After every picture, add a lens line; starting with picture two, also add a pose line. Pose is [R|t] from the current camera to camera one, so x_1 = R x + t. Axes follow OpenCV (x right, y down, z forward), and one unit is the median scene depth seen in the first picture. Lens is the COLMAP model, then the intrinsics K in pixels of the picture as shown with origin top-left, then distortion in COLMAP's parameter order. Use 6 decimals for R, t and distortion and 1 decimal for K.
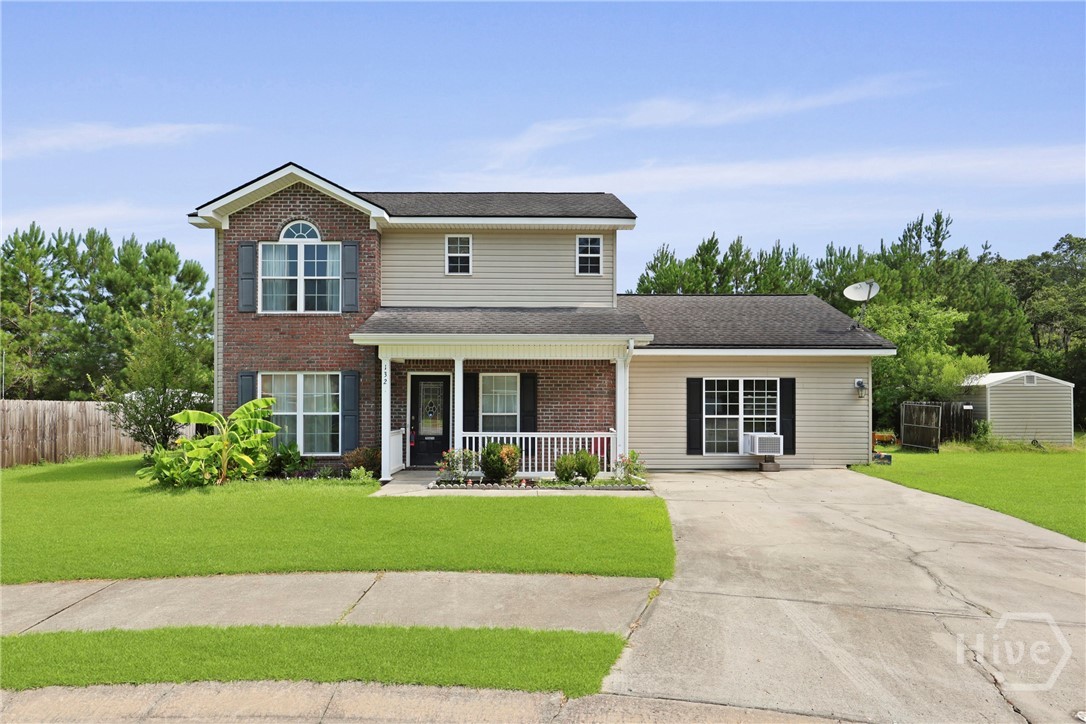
lens RADIAL K [[582.3, 0, 545.2], [0, 582.3, 404.0], [0, 0, 1]] dist [-0.011736, -0.000469]
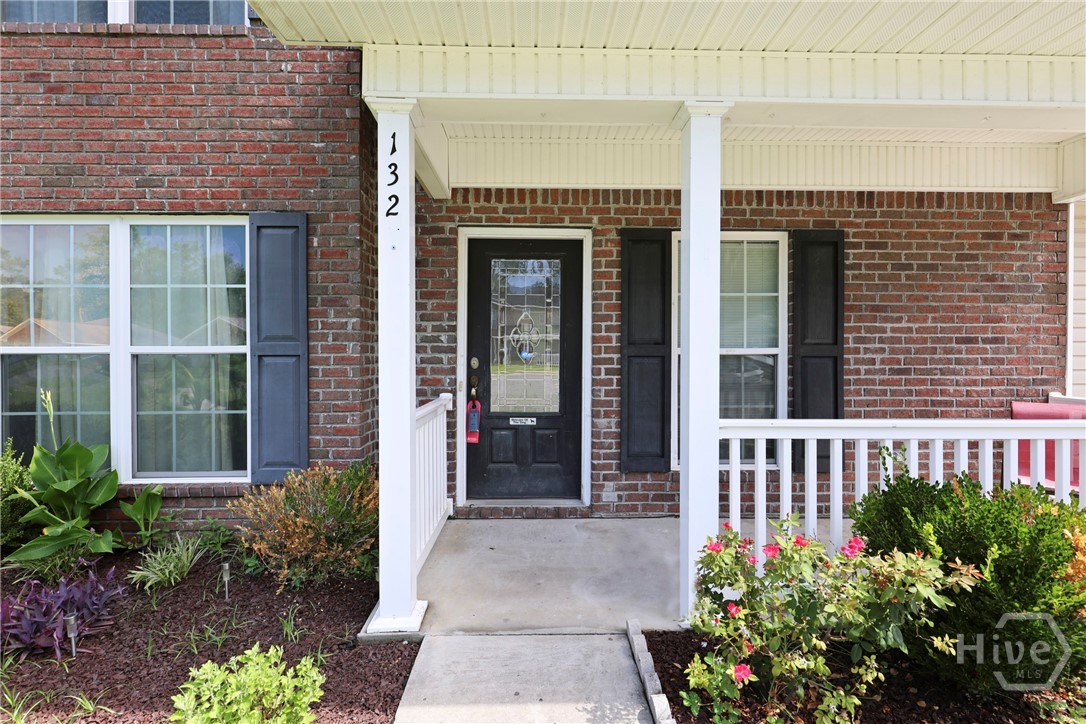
lens RADIAL K [[490.3, 0, 543.9], [0, 490.3, 359.3], [0, 0, 1]] dist [-0.001068, 0.000461]
pose [[0.999541, -0.001397, 0.030259, -0.197952], [0.001022, 0.999922, 0.012415, 0.018599], [-0.030274, -0.012379, 0.999465, 0.718640]]
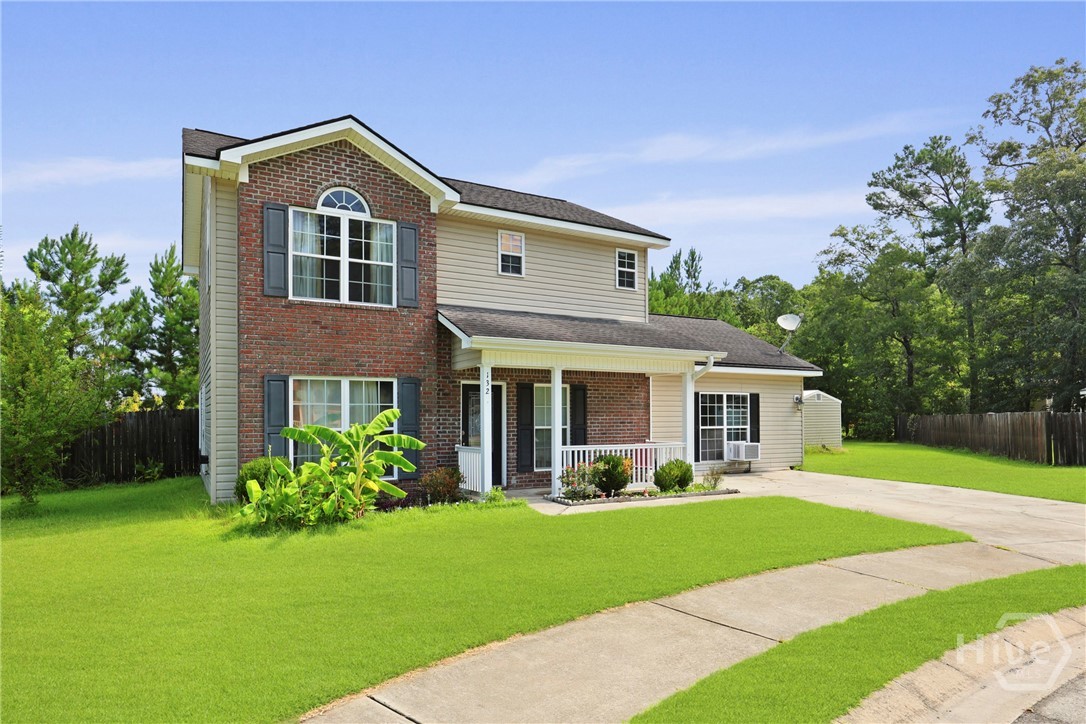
lens RADIAL K [[657.8, 0, 534.6], [0, 657.8, 418.1], [0, 0, 1]] dist [-0.001913, -0.000551]
pose [[0.870003, -0.004223, 0.493028, -0.634099], [0.005997, 0.999980, -0.002017, 0.004639], [-0.493010, 0.004712, 0.870011, 0.083544]]
